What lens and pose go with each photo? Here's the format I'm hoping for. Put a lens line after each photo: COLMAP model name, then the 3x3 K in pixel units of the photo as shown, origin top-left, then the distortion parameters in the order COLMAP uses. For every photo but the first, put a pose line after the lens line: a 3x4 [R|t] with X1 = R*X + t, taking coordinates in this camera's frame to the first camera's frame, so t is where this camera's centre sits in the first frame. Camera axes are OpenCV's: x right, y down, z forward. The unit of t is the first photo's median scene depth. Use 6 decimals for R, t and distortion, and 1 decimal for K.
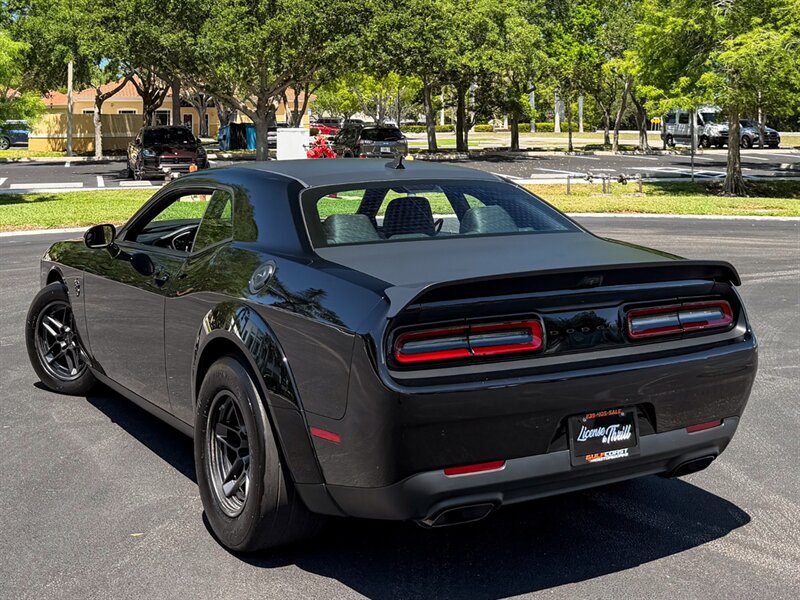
lens RADIAL K [[1163.0, 0, 360.4], [0, 1163.0, 65.6], [0, 0, 1]] dist [0.276759, -0.868365]
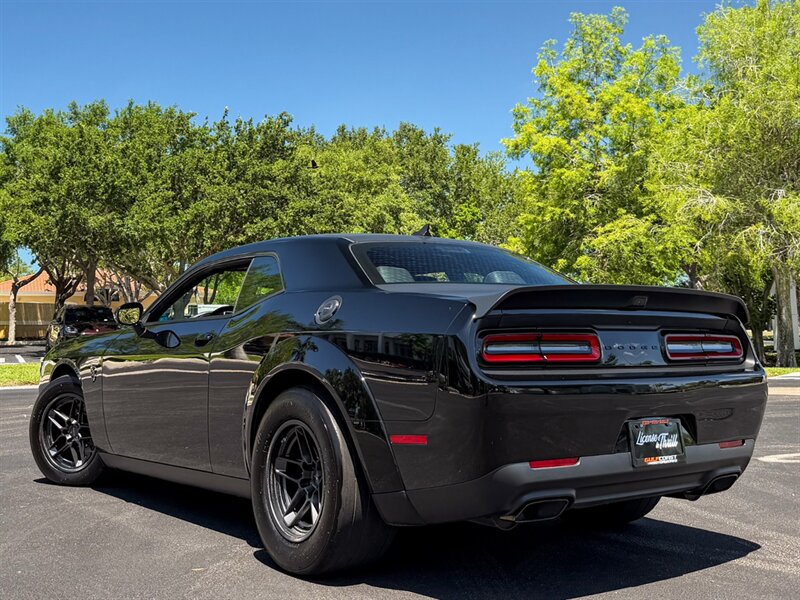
lens RADIAL K [[1037.5, 0, 378.3], [0, 1037.5, 93.1], [0, 0, 1]] dist [0.238506, -0.613533]
pose [[0.992428, 0.032000, 0.118589, -0.101836], [-0.011375, 0.985262, -0.170673, 0.094234], [-0.122302, 0.168032, 0.978165, 0.009928]]
